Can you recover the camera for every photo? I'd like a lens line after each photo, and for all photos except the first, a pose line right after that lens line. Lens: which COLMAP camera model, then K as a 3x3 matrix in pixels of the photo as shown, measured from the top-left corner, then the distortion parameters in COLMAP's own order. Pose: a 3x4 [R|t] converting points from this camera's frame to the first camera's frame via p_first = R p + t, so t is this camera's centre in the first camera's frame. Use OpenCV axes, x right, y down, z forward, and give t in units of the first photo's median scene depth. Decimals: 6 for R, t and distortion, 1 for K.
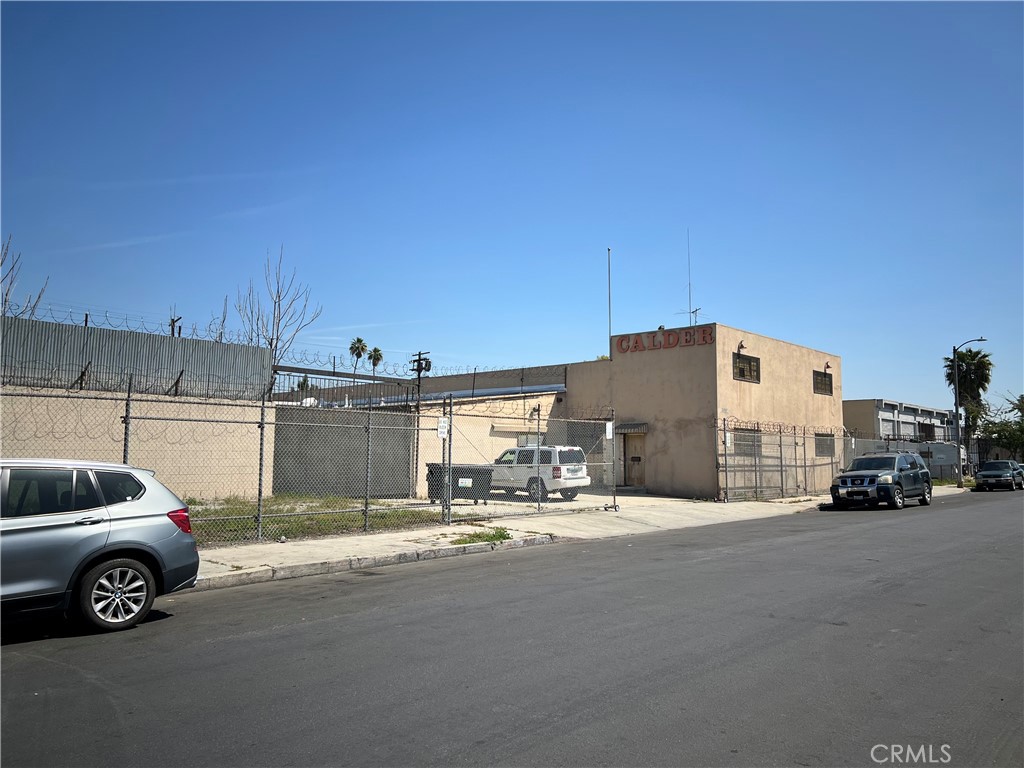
lens RADIAL K [[752.7, 0, 512.0], [0, 752.7, 384.0], [0, 0, 1]] dist [0.127211, -0.211416]
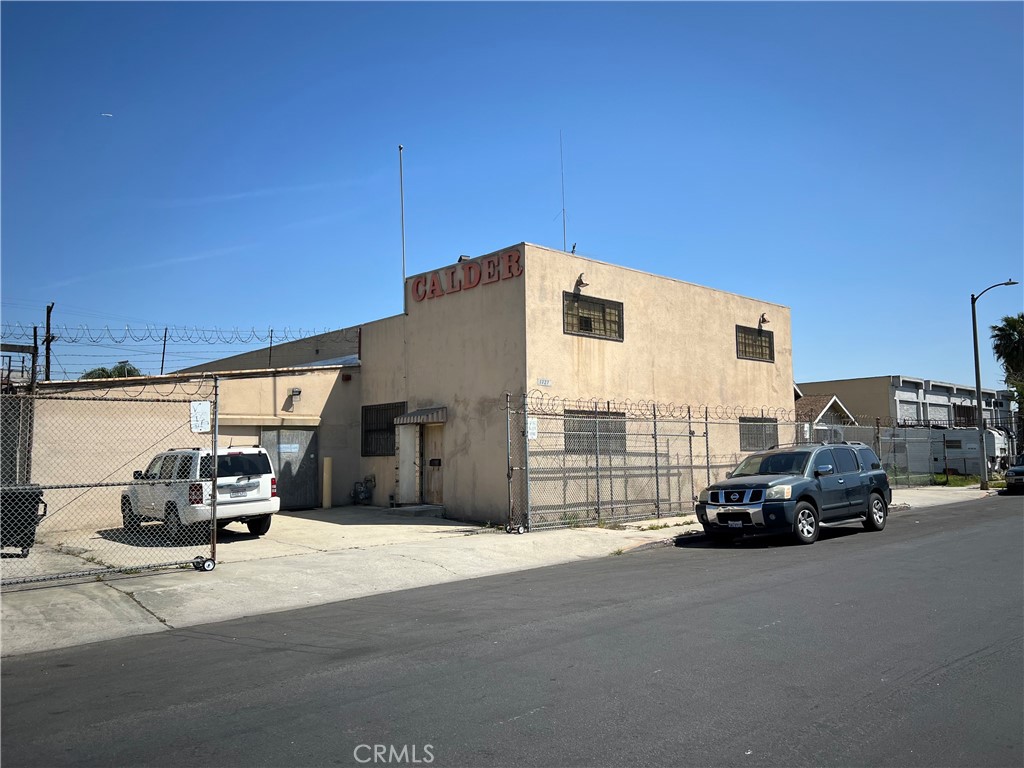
lens RADIAL K [[752.7, 0, 512.0], [0, 752.7, 384.0], [0, 0, 1]] dist [0.127211, -0.211416]
pose [[0.996722, -0.026809, -0.076327, 0.283543], [0.027031, 0.999633, 0.001876, 0.032125], [0.076248, -0.003933, 0.997081, 0.355979]]
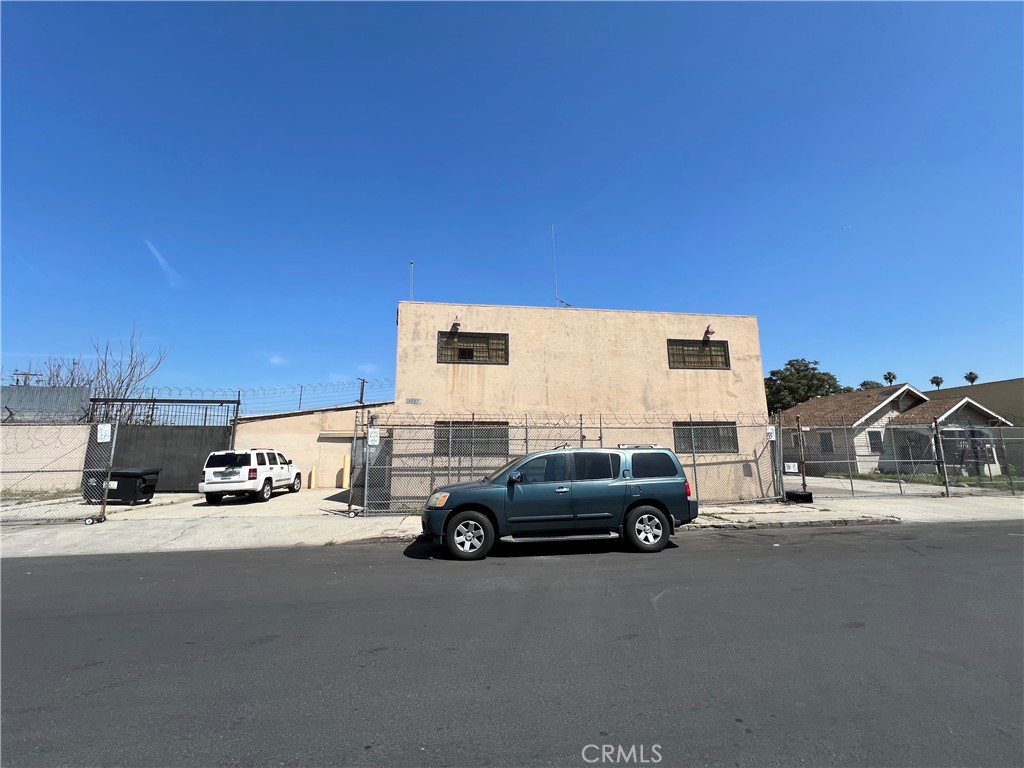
lens RADIAL K [[404.6, 0, 515.2], [0, 404.6, 379.6], [0, 0, 1]] dist [-0.002528, -0.000101]
pose [[0.767920, -0.127744, -0.627678, 0.607216], [0.072051, 0.990920, -0.113520, 0.065455], [0.636480, 0.041950, 0.770151, 0.686250]]
